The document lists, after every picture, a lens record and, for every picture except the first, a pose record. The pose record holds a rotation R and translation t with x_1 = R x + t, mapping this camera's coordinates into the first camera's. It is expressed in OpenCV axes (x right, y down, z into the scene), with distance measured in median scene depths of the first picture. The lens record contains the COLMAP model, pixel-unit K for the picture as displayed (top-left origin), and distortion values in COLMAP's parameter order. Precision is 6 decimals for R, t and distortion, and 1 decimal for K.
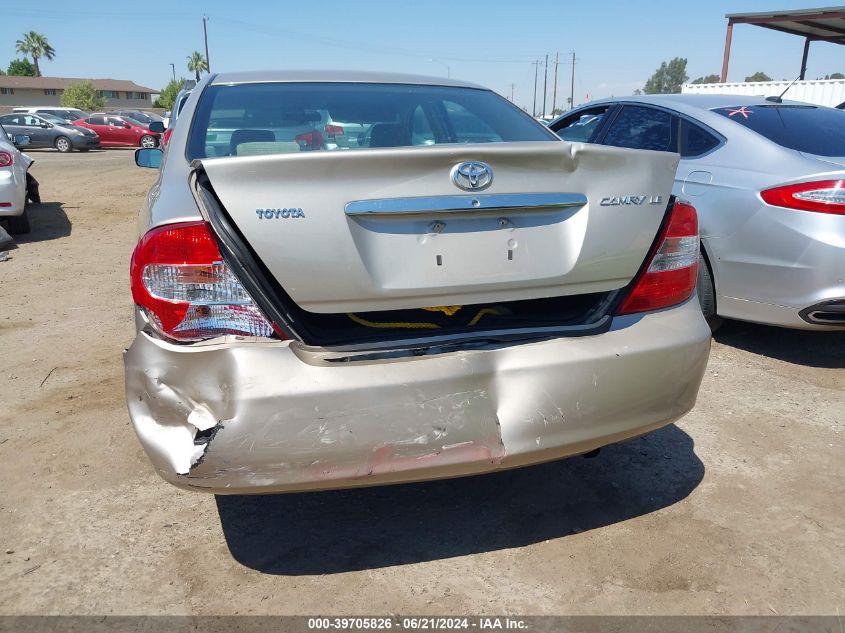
lens RADIAL K [[733.6, 0, 422.5], [0, 733.6, 316.5], [0, 0, 1]] dist [-0.000238, 0.005098]
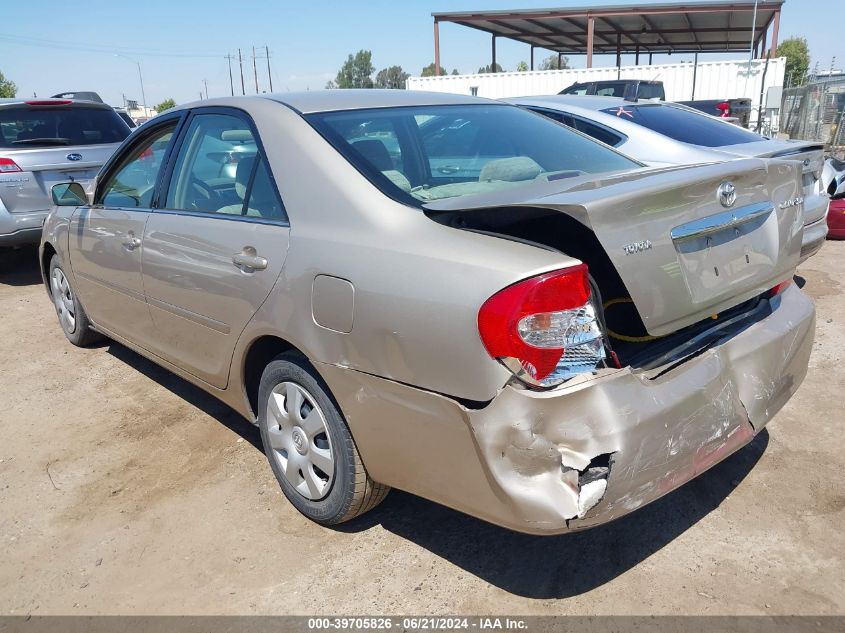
lens RADIAL K [[745.8, 0, 422.5], [0, 745.8, 316.5], [0, 0, 1]] dist [-0.056967, 0.000858]
pose [[0.897600, -0.153198, 0.413334, -0.109468], [0.148869, 0.987927, 0.042880, -0.015891], [-0.414913, 0.023043, 0.909569, 0.021216]]
